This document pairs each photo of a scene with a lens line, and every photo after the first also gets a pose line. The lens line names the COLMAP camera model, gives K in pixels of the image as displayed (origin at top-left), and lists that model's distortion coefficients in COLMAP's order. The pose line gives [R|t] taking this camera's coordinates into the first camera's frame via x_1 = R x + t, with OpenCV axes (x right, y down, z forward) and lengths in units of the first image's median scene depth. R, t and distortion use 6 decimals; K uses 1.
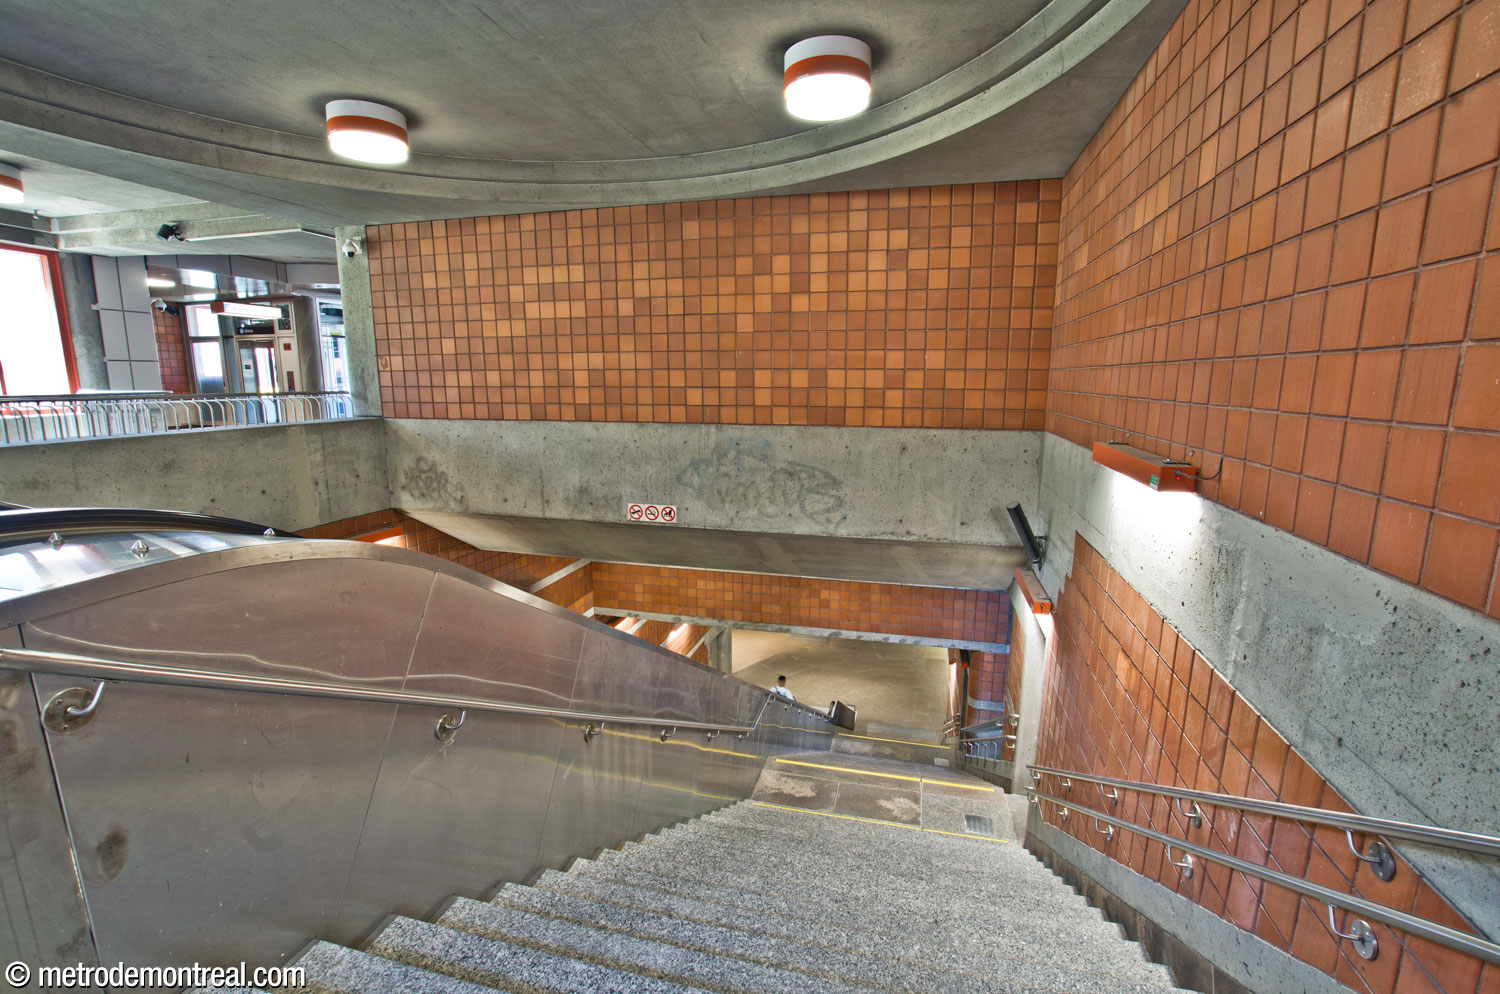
lens RADIAL K [[672.5, 0, 745.3], [0, 672.5, 501.2], [0, 0, 1]] dist [-0.000411, 0.001002]
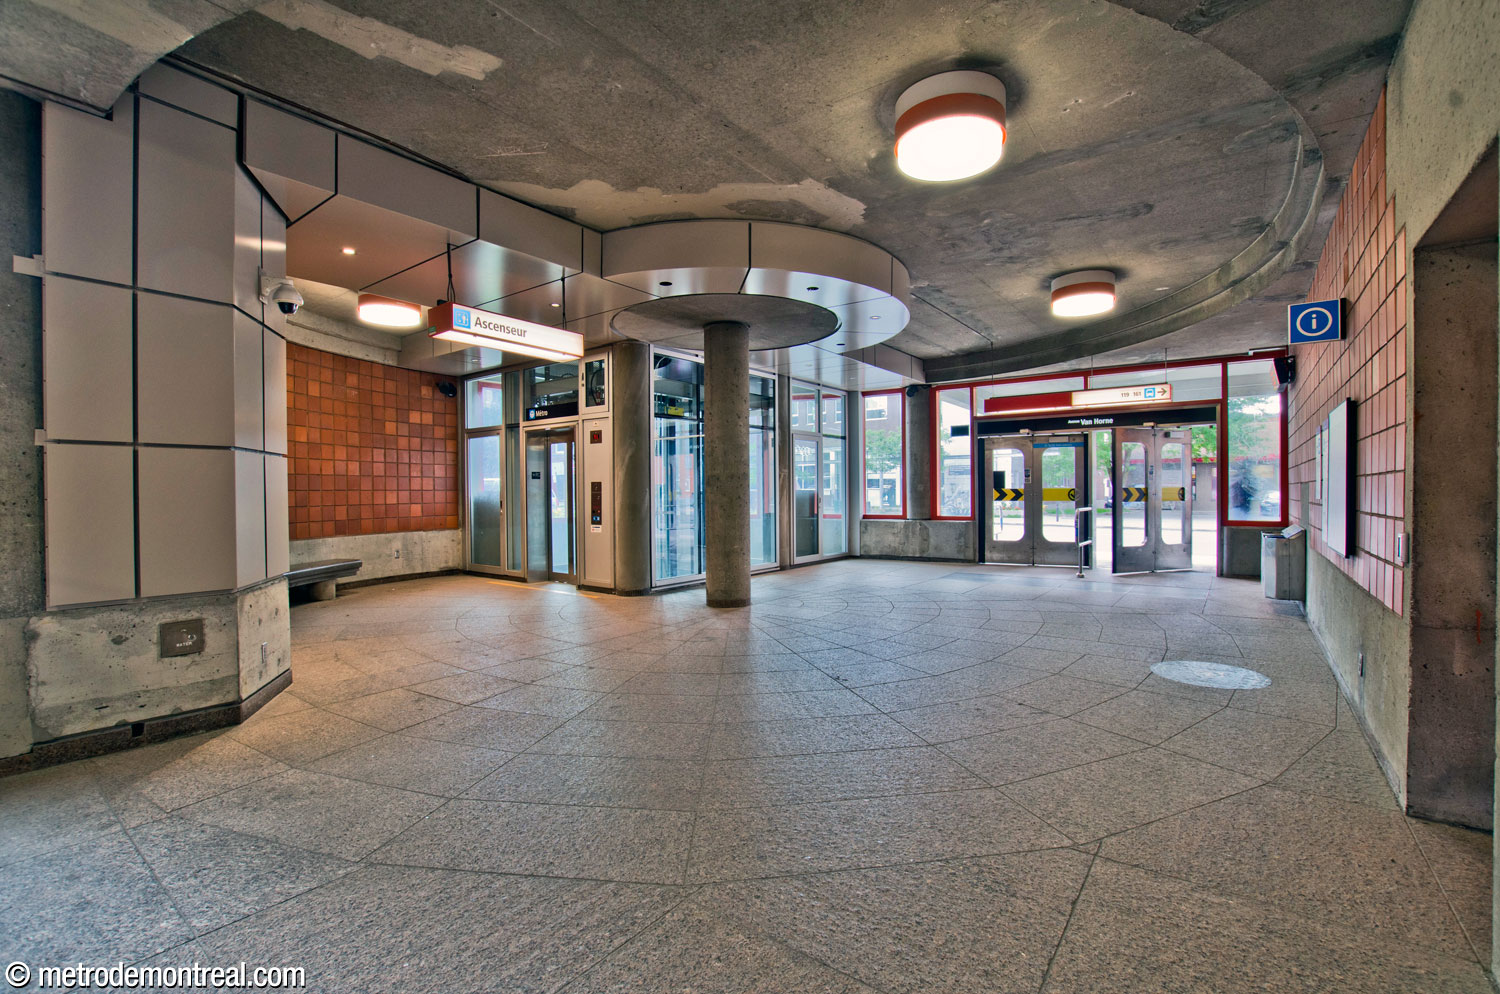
lens RADIAL K [[672.5, 0, 752.7], [0, 672.5, 496.1], [0, 0, 1]] dist [-0.000411, 0.001002]
pose [[0.927762, -0.003836, -0.373152, -0.380758], [-0.060830, 0.985018, -0.161365, -0.108634], [0.368181, 0.172407, 0.913630, 0.587730]]
